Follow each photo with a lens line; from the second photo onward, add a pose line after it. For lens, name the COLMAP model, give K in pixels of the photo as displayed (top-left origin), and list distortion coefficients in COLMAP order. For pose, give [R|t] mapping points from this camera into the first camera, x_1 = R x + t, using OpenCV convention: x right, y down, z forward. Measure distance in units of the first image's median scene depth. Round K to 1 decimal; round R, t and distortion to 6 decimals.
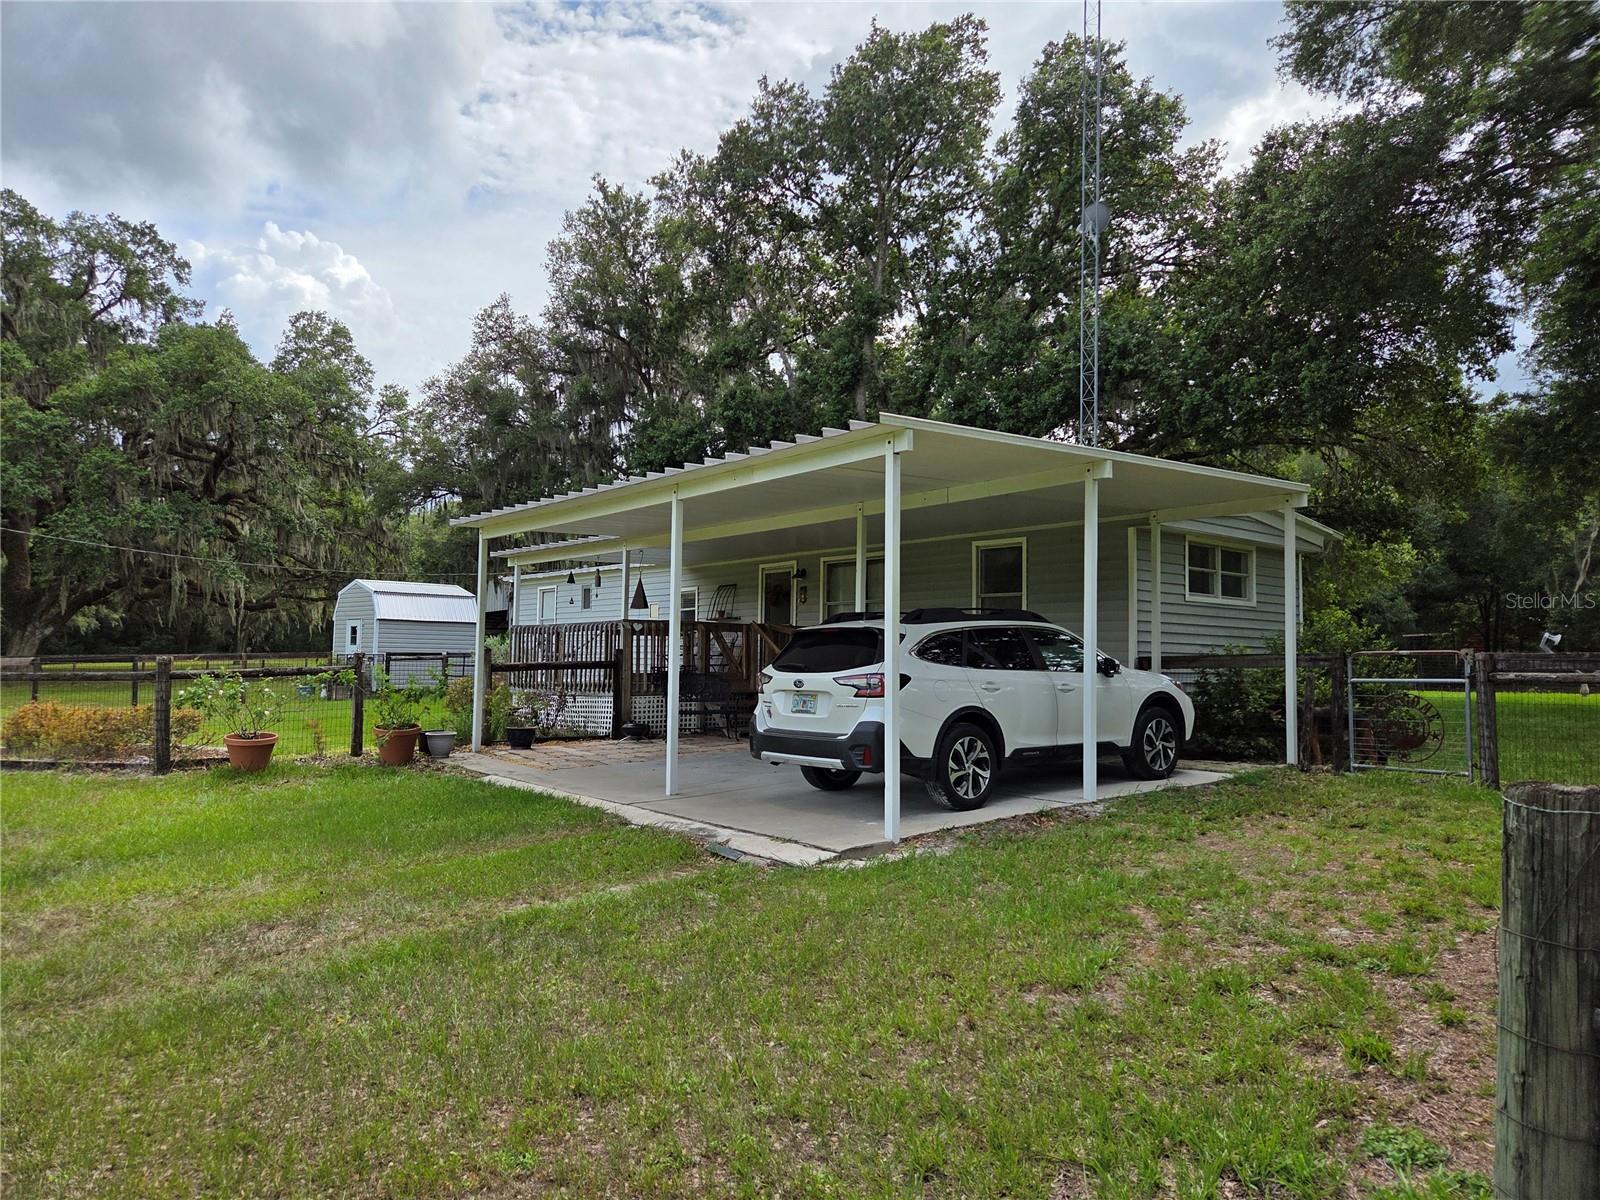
lens RADIAL K [[1040.5, 0, 800.0], [0, 1040.5, 600.0], [0, 0, 1]] dist [0.003894, 0.001322]
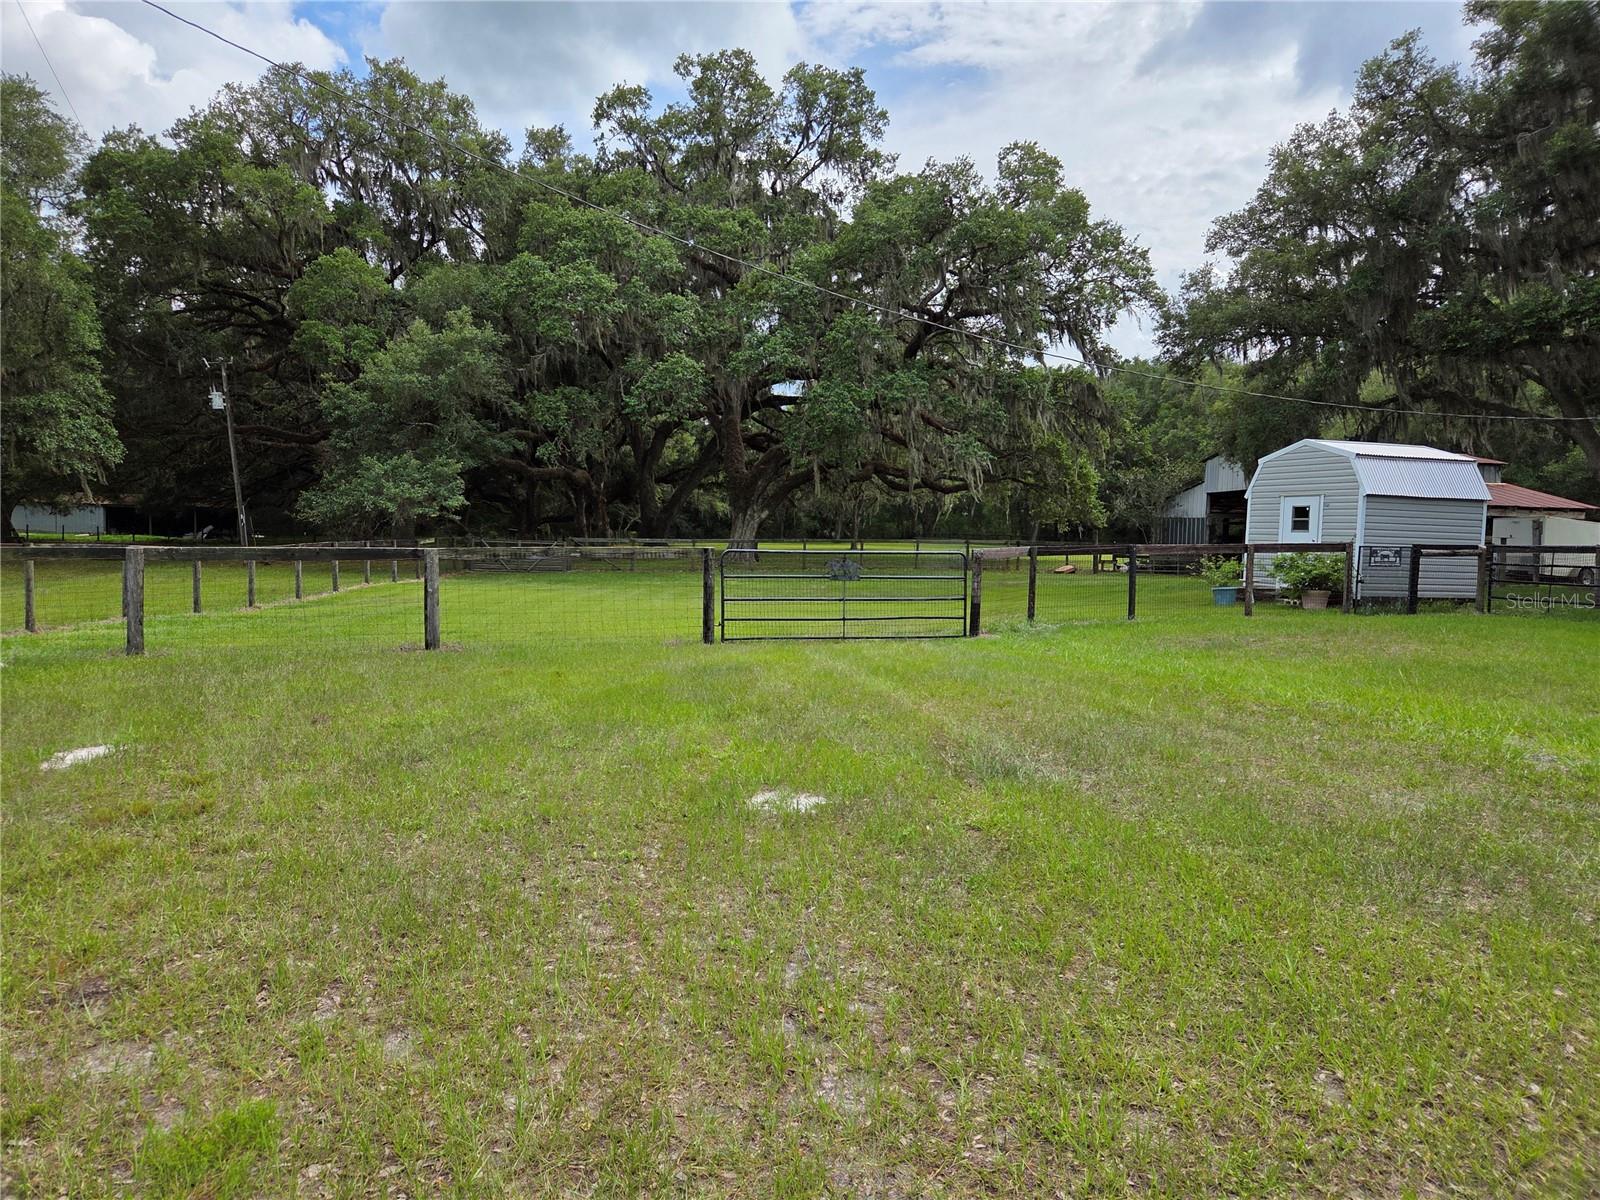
lens RADIAL K [[1078.1, 0, 796.9], [0, 1078.1, 594.9], [0, 0, 1]] dist [0.067203, -0.059669]
pose [[0.881885, 0.038378, -0.469899, -0.329540], [0.009172, 0.995096, 0.098487, 0.007798], [0.471375, -0.091164, 0.877209, 0.149400]]
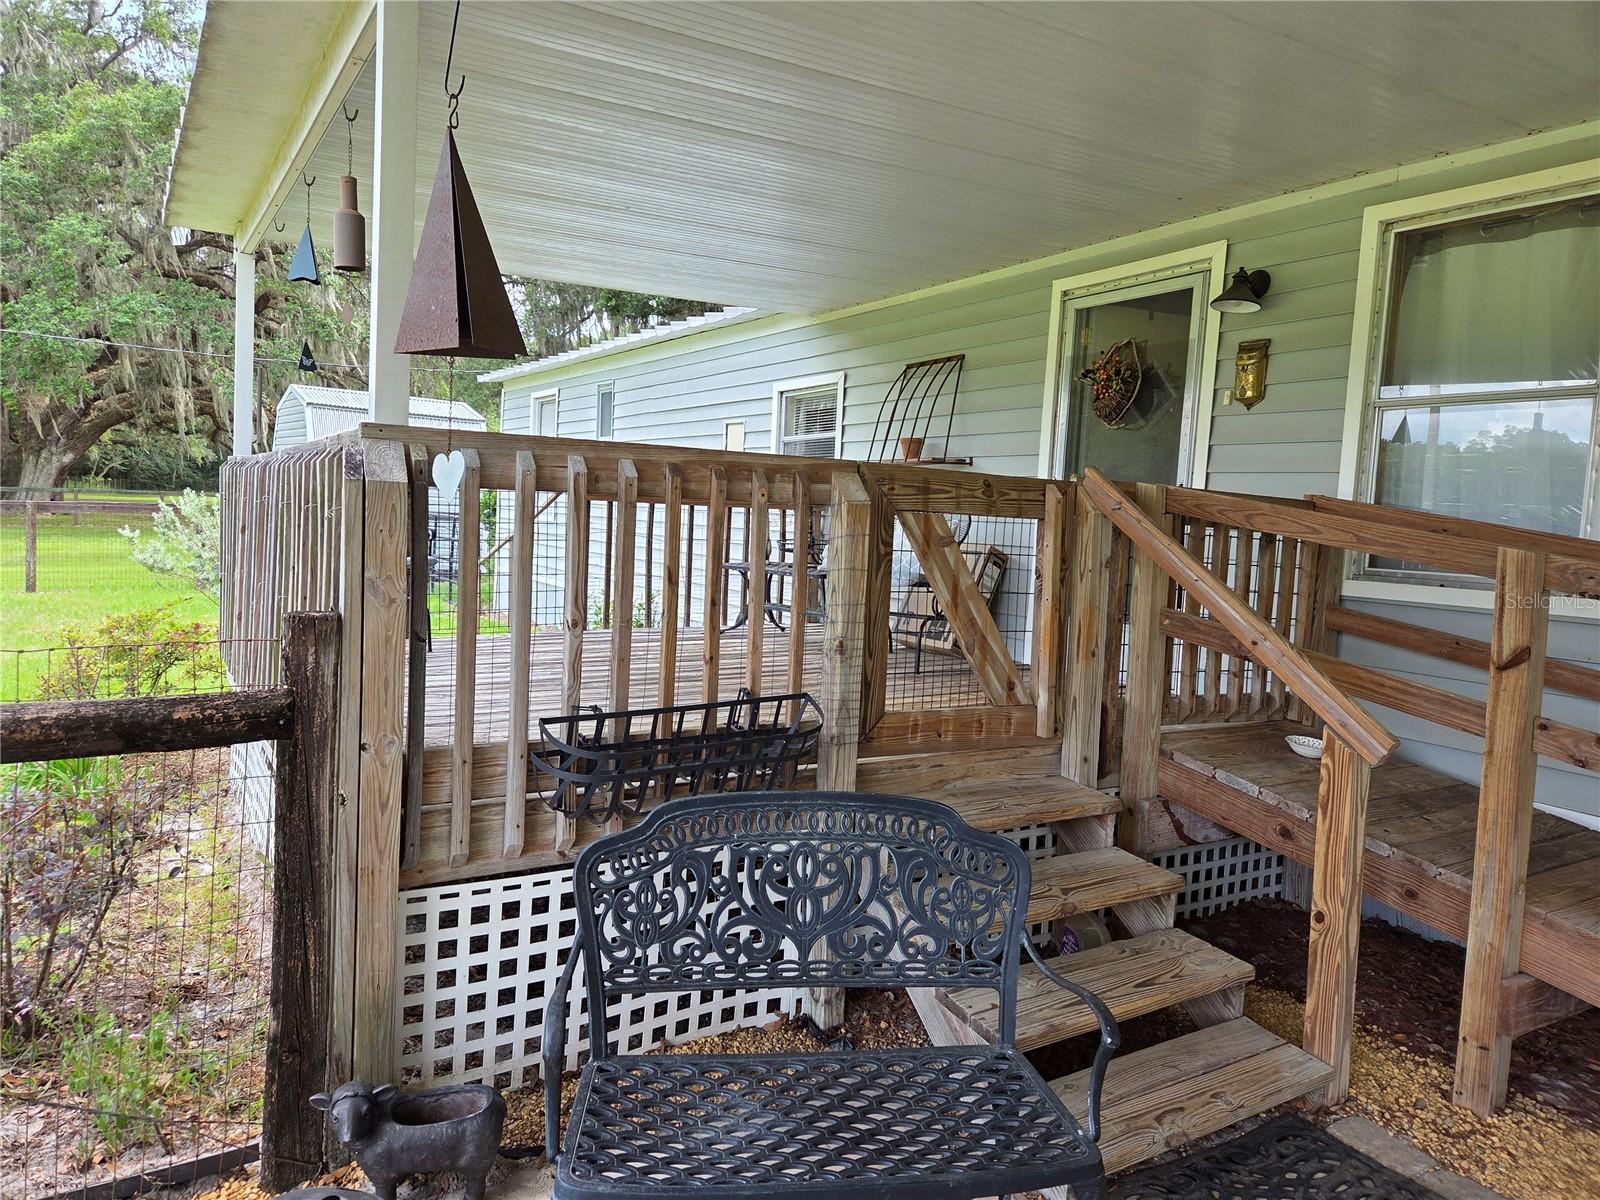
lens RADIAL K [[1089.2, 0, 788.3], [0, 1089.2, 587.1], [0, 0, 1]] dist [0.070424, -0.060155]
pose [[0.987565, 0.052118, -0.148322, -0.033255], [-0.034263, 0.992124, 0.120480, 0.009142], [0.153433, -0.113900, 0.981573, 0.353460]]
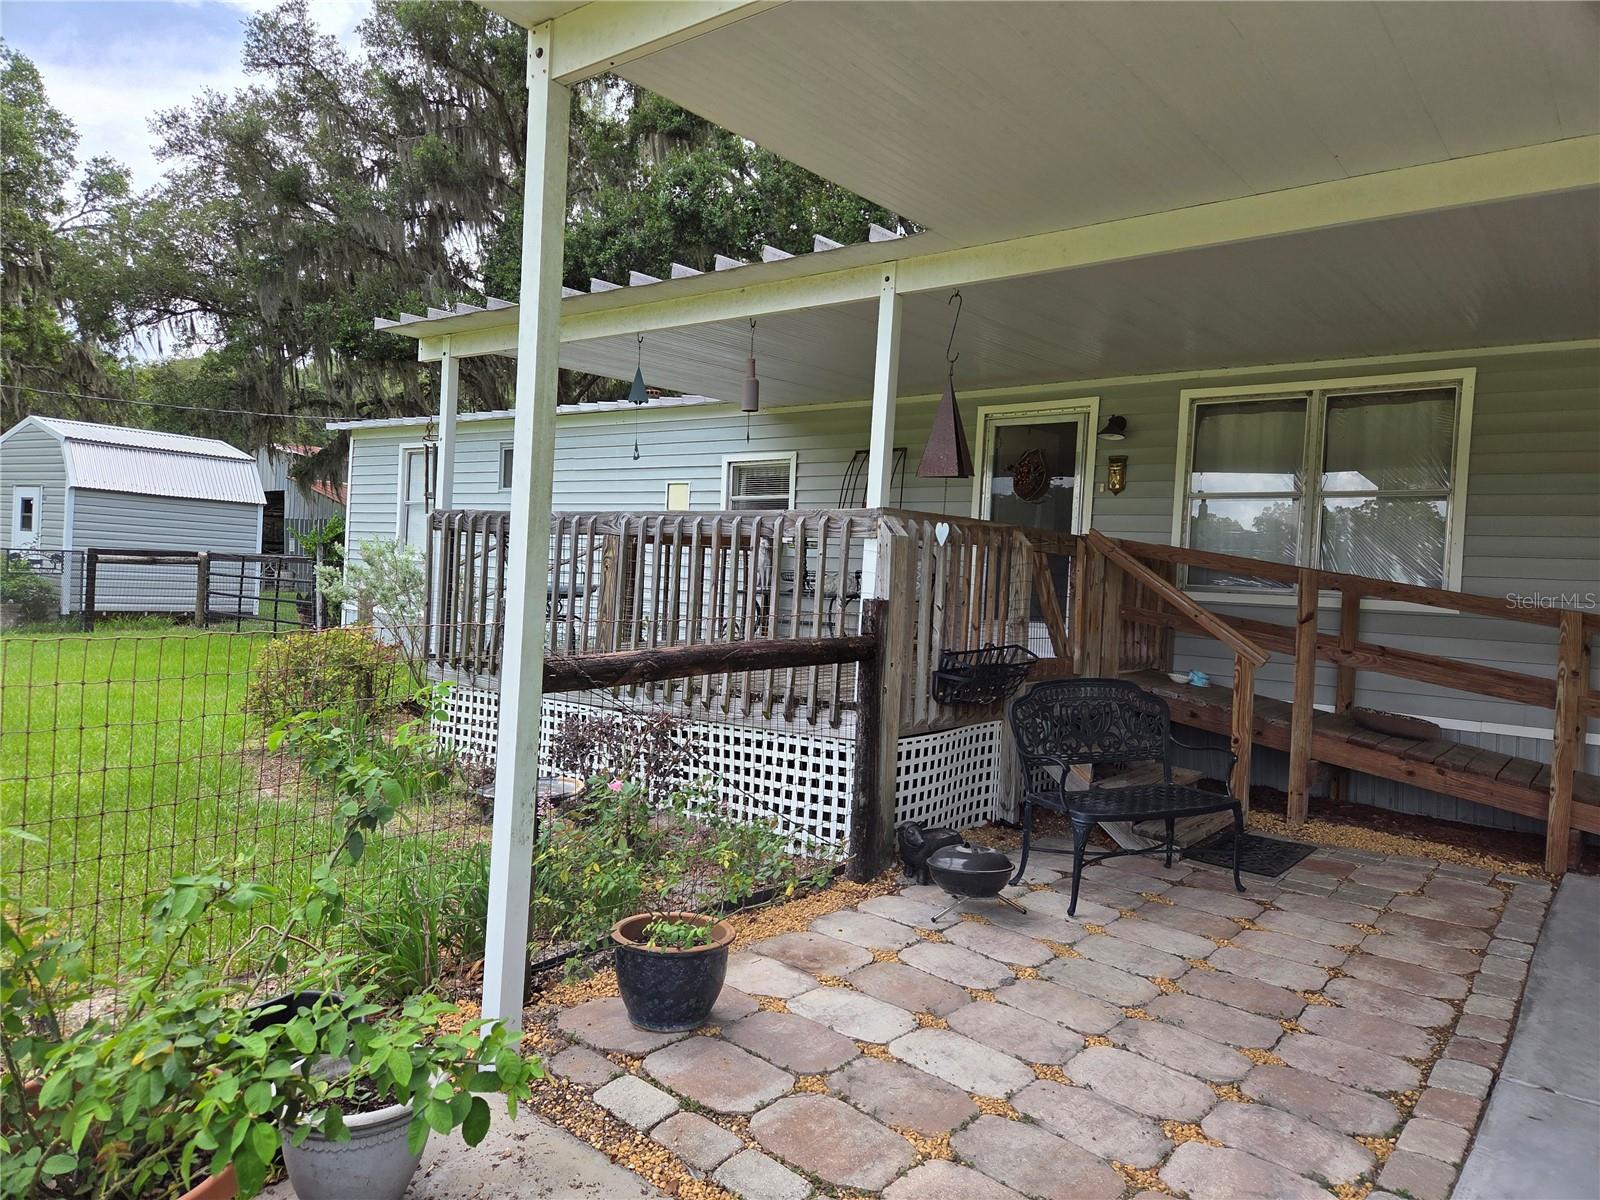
lens RADIAL K [[1078.1, 0, 796.9], [0, 1078.1, 594.9], [0, 0, 1]] dist [0.067203, -0.059669]
pose [[0.981502, 0.035925, 0.188052, -0.107567], [-0.051148, 0.995739, 0.076736, 0.008867], [-0.184493, -0.084935, 0.979157, 0.281780]]
